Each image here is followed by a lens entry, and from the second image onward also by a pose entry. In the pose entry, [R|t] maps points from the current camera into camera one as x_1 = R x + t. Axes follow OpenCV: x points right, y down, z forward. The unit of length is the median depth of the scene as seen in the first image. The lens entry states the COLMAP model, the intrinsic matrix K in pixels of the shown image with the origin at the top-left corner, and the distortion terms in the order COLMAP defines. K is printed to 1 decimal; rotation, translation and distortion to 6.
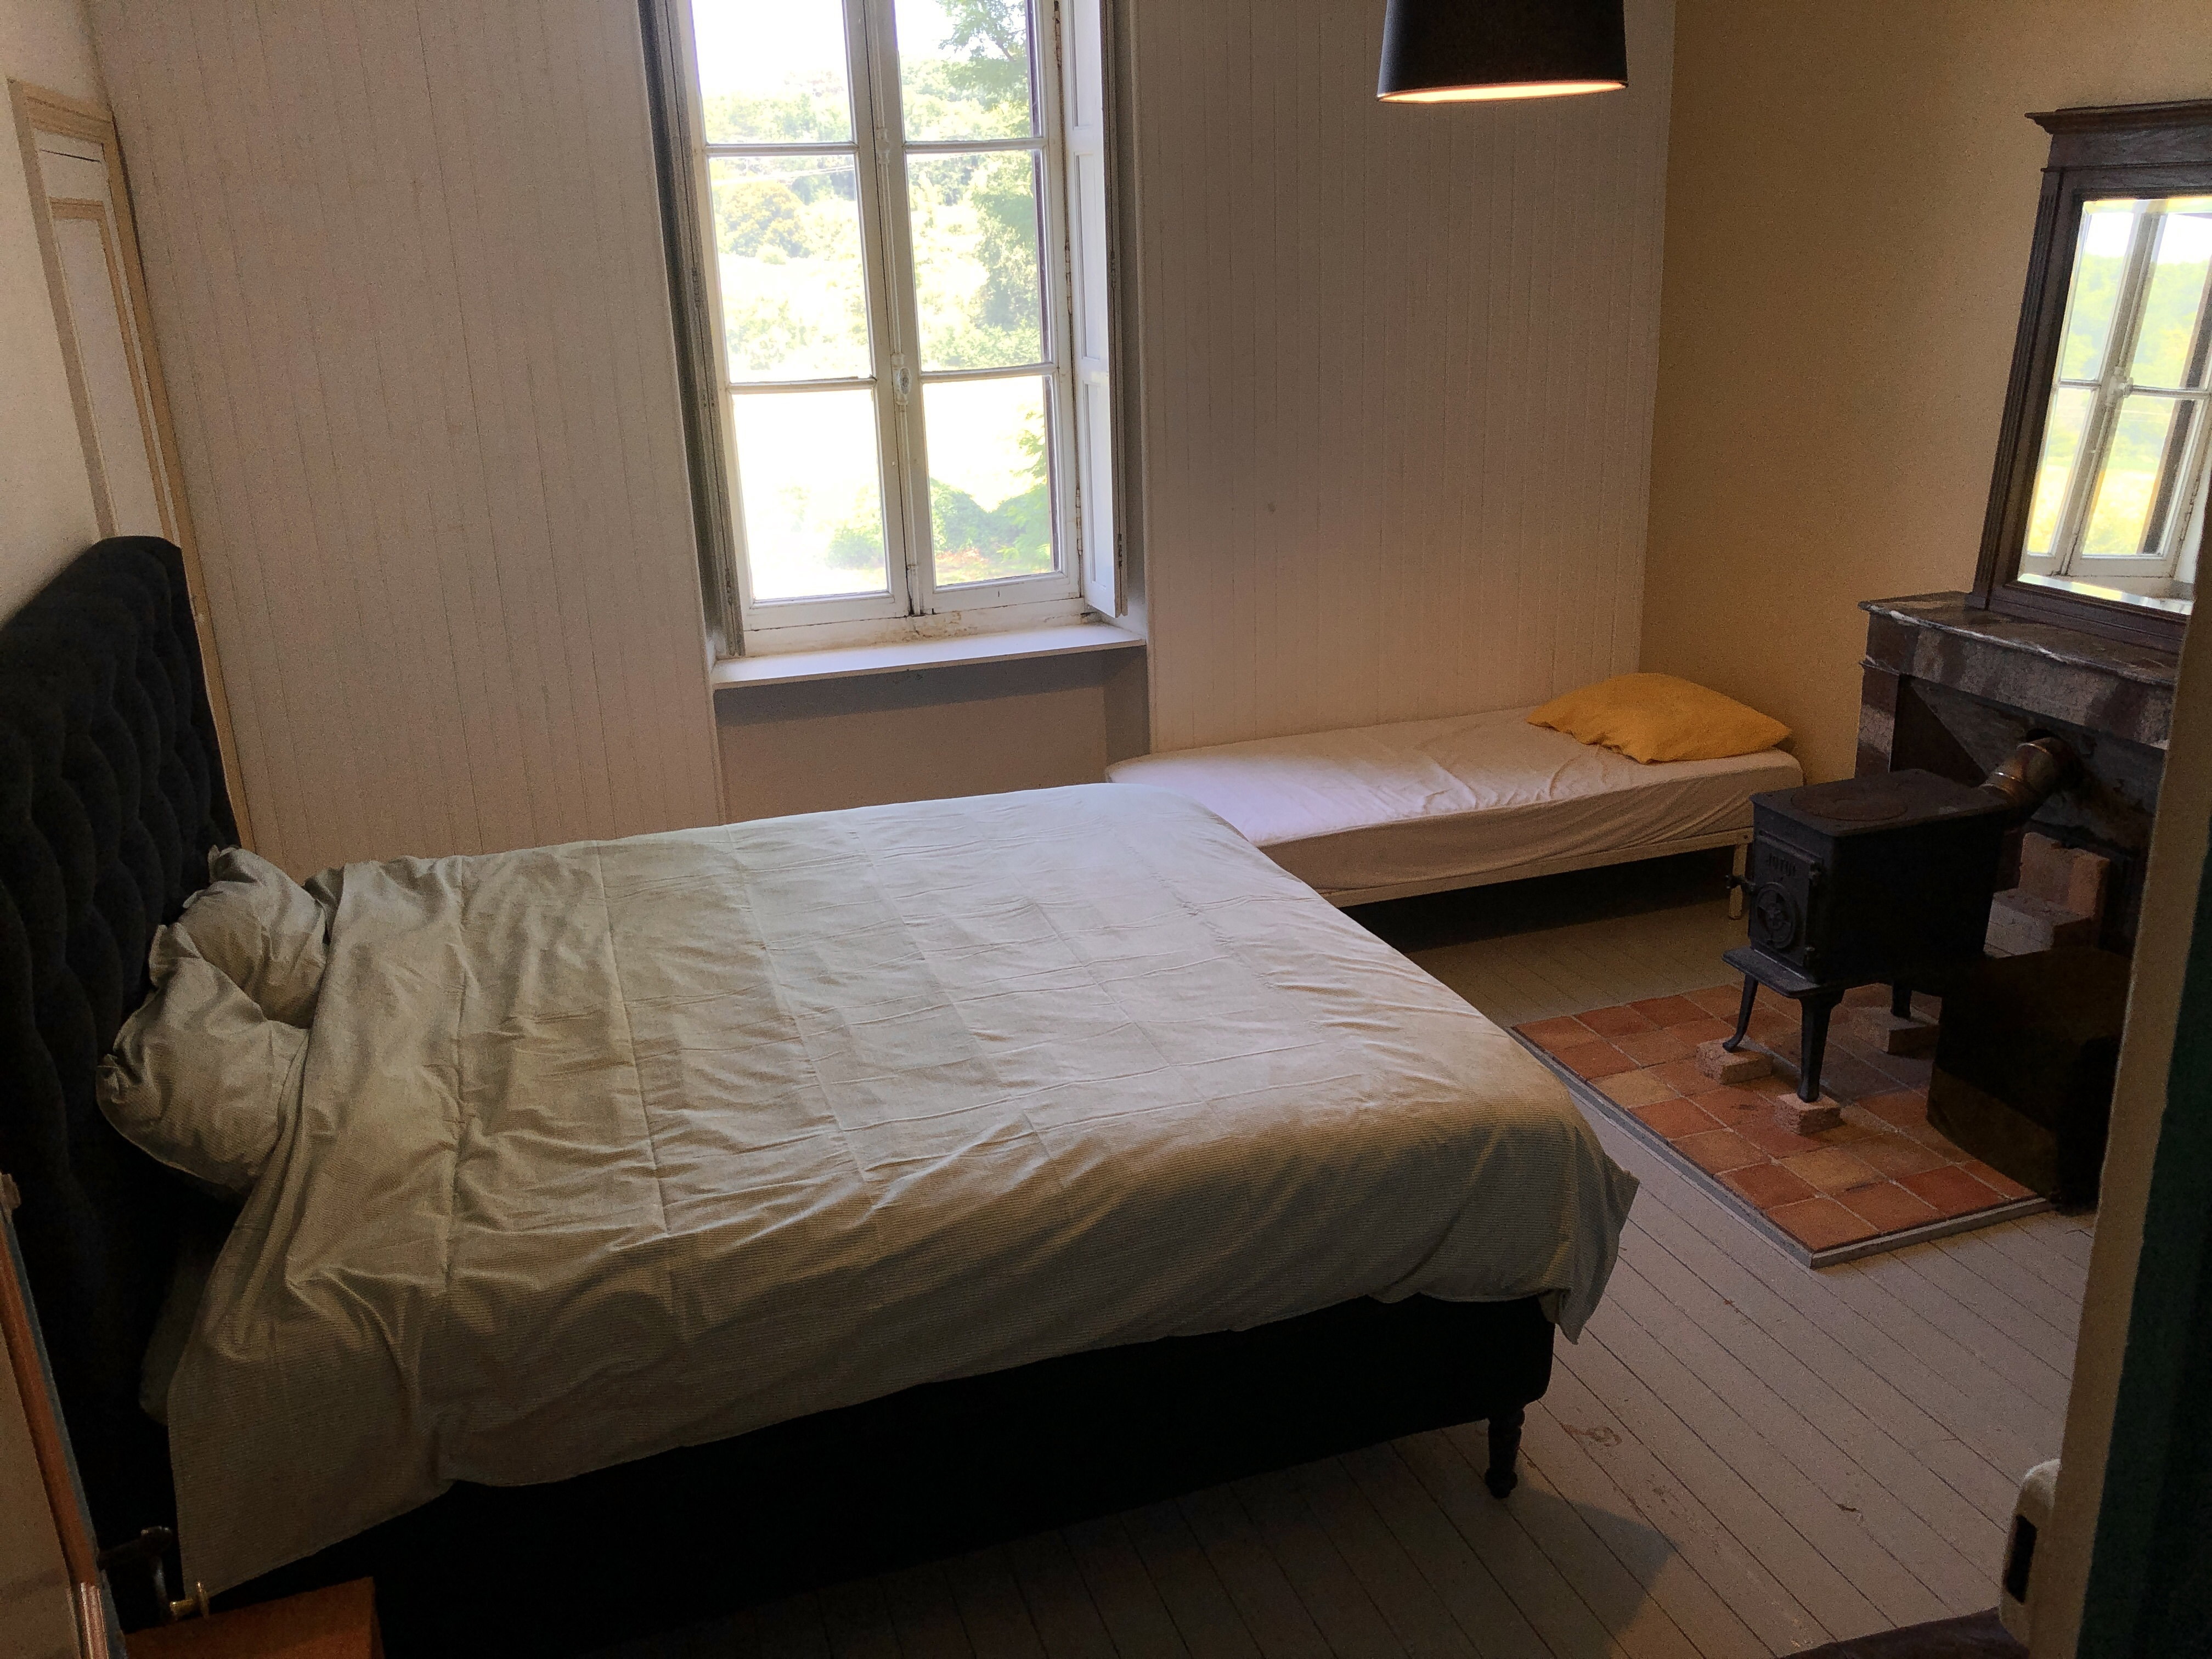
lens RADIAL K [[1813.9, 0, 1114.2], [0, 1813.9, 838.3], [0, 0, 1]] dist [0.043760, -0.007971]
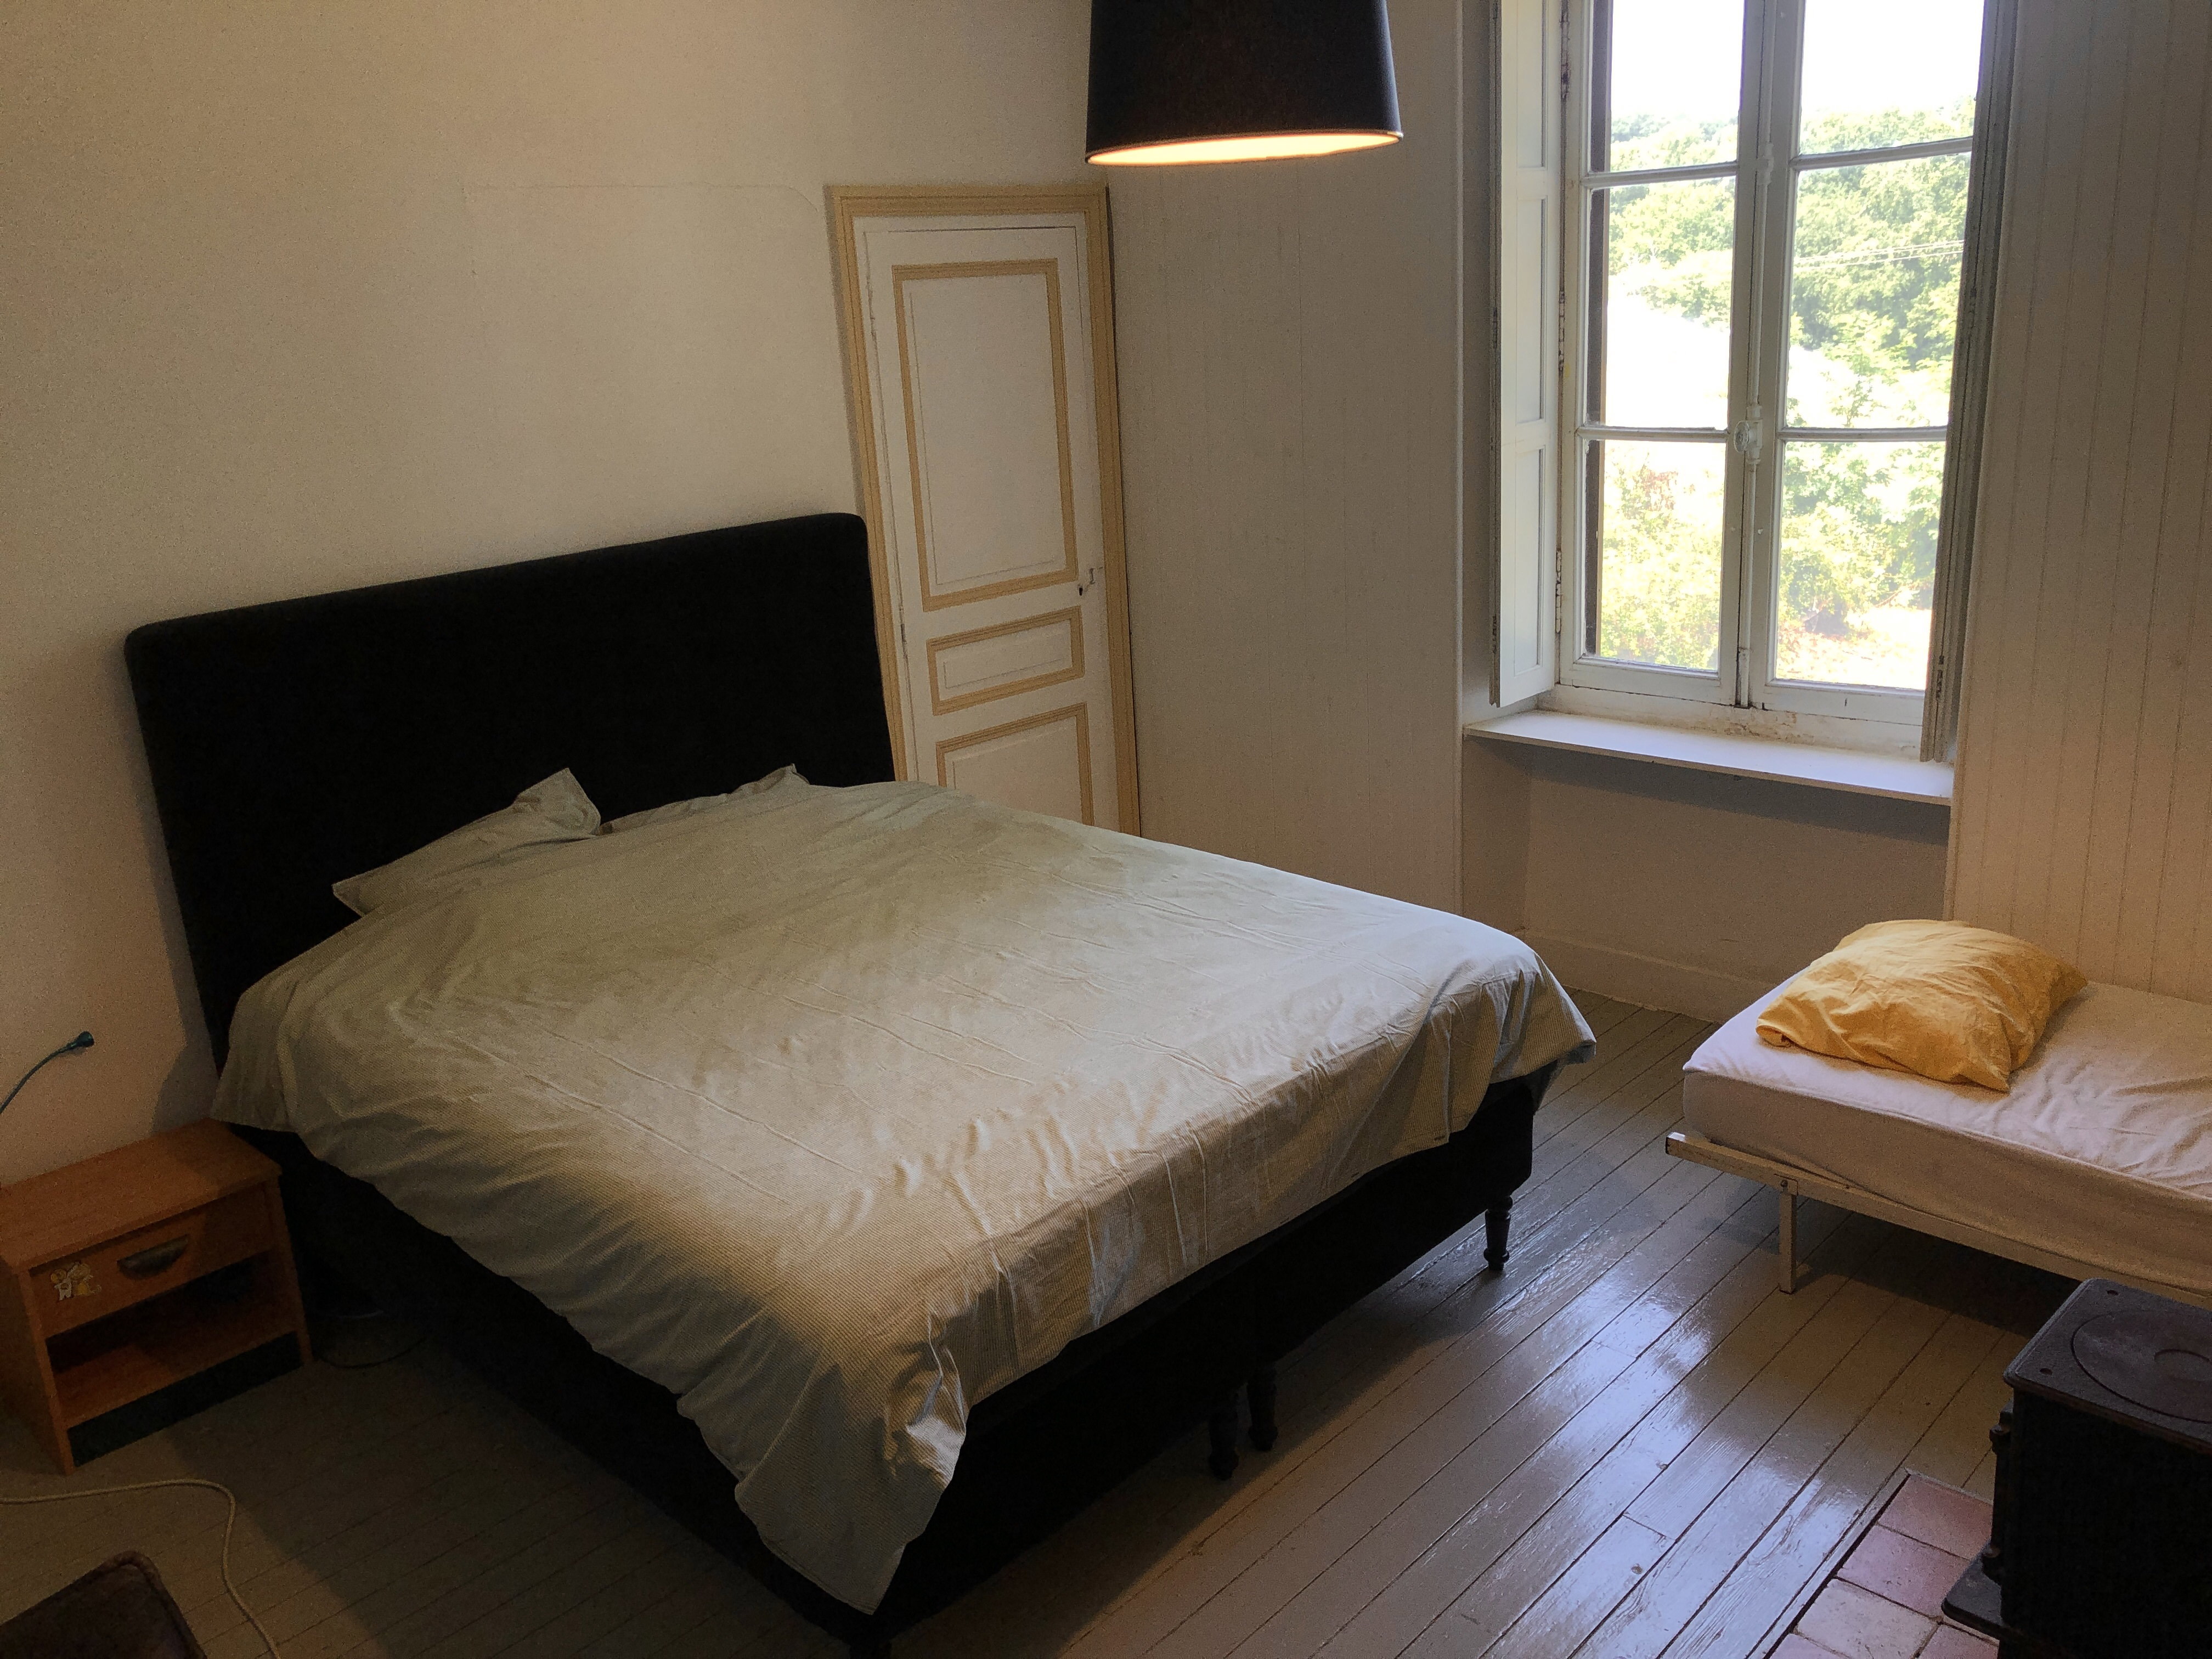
lens RADIAL K [[1813.9, 0, 1114.4], [0, 1813.9, 822.9], [0, 0, 1]] dist [0.043760, -0.007971]
pose [[0.462259, 0.261043, -0.847451, 0.538249], [-0.251723, 0.955002, 0.156866, -0.141568], [0.850266, 0.140810, 0.507169, 0.346253]]
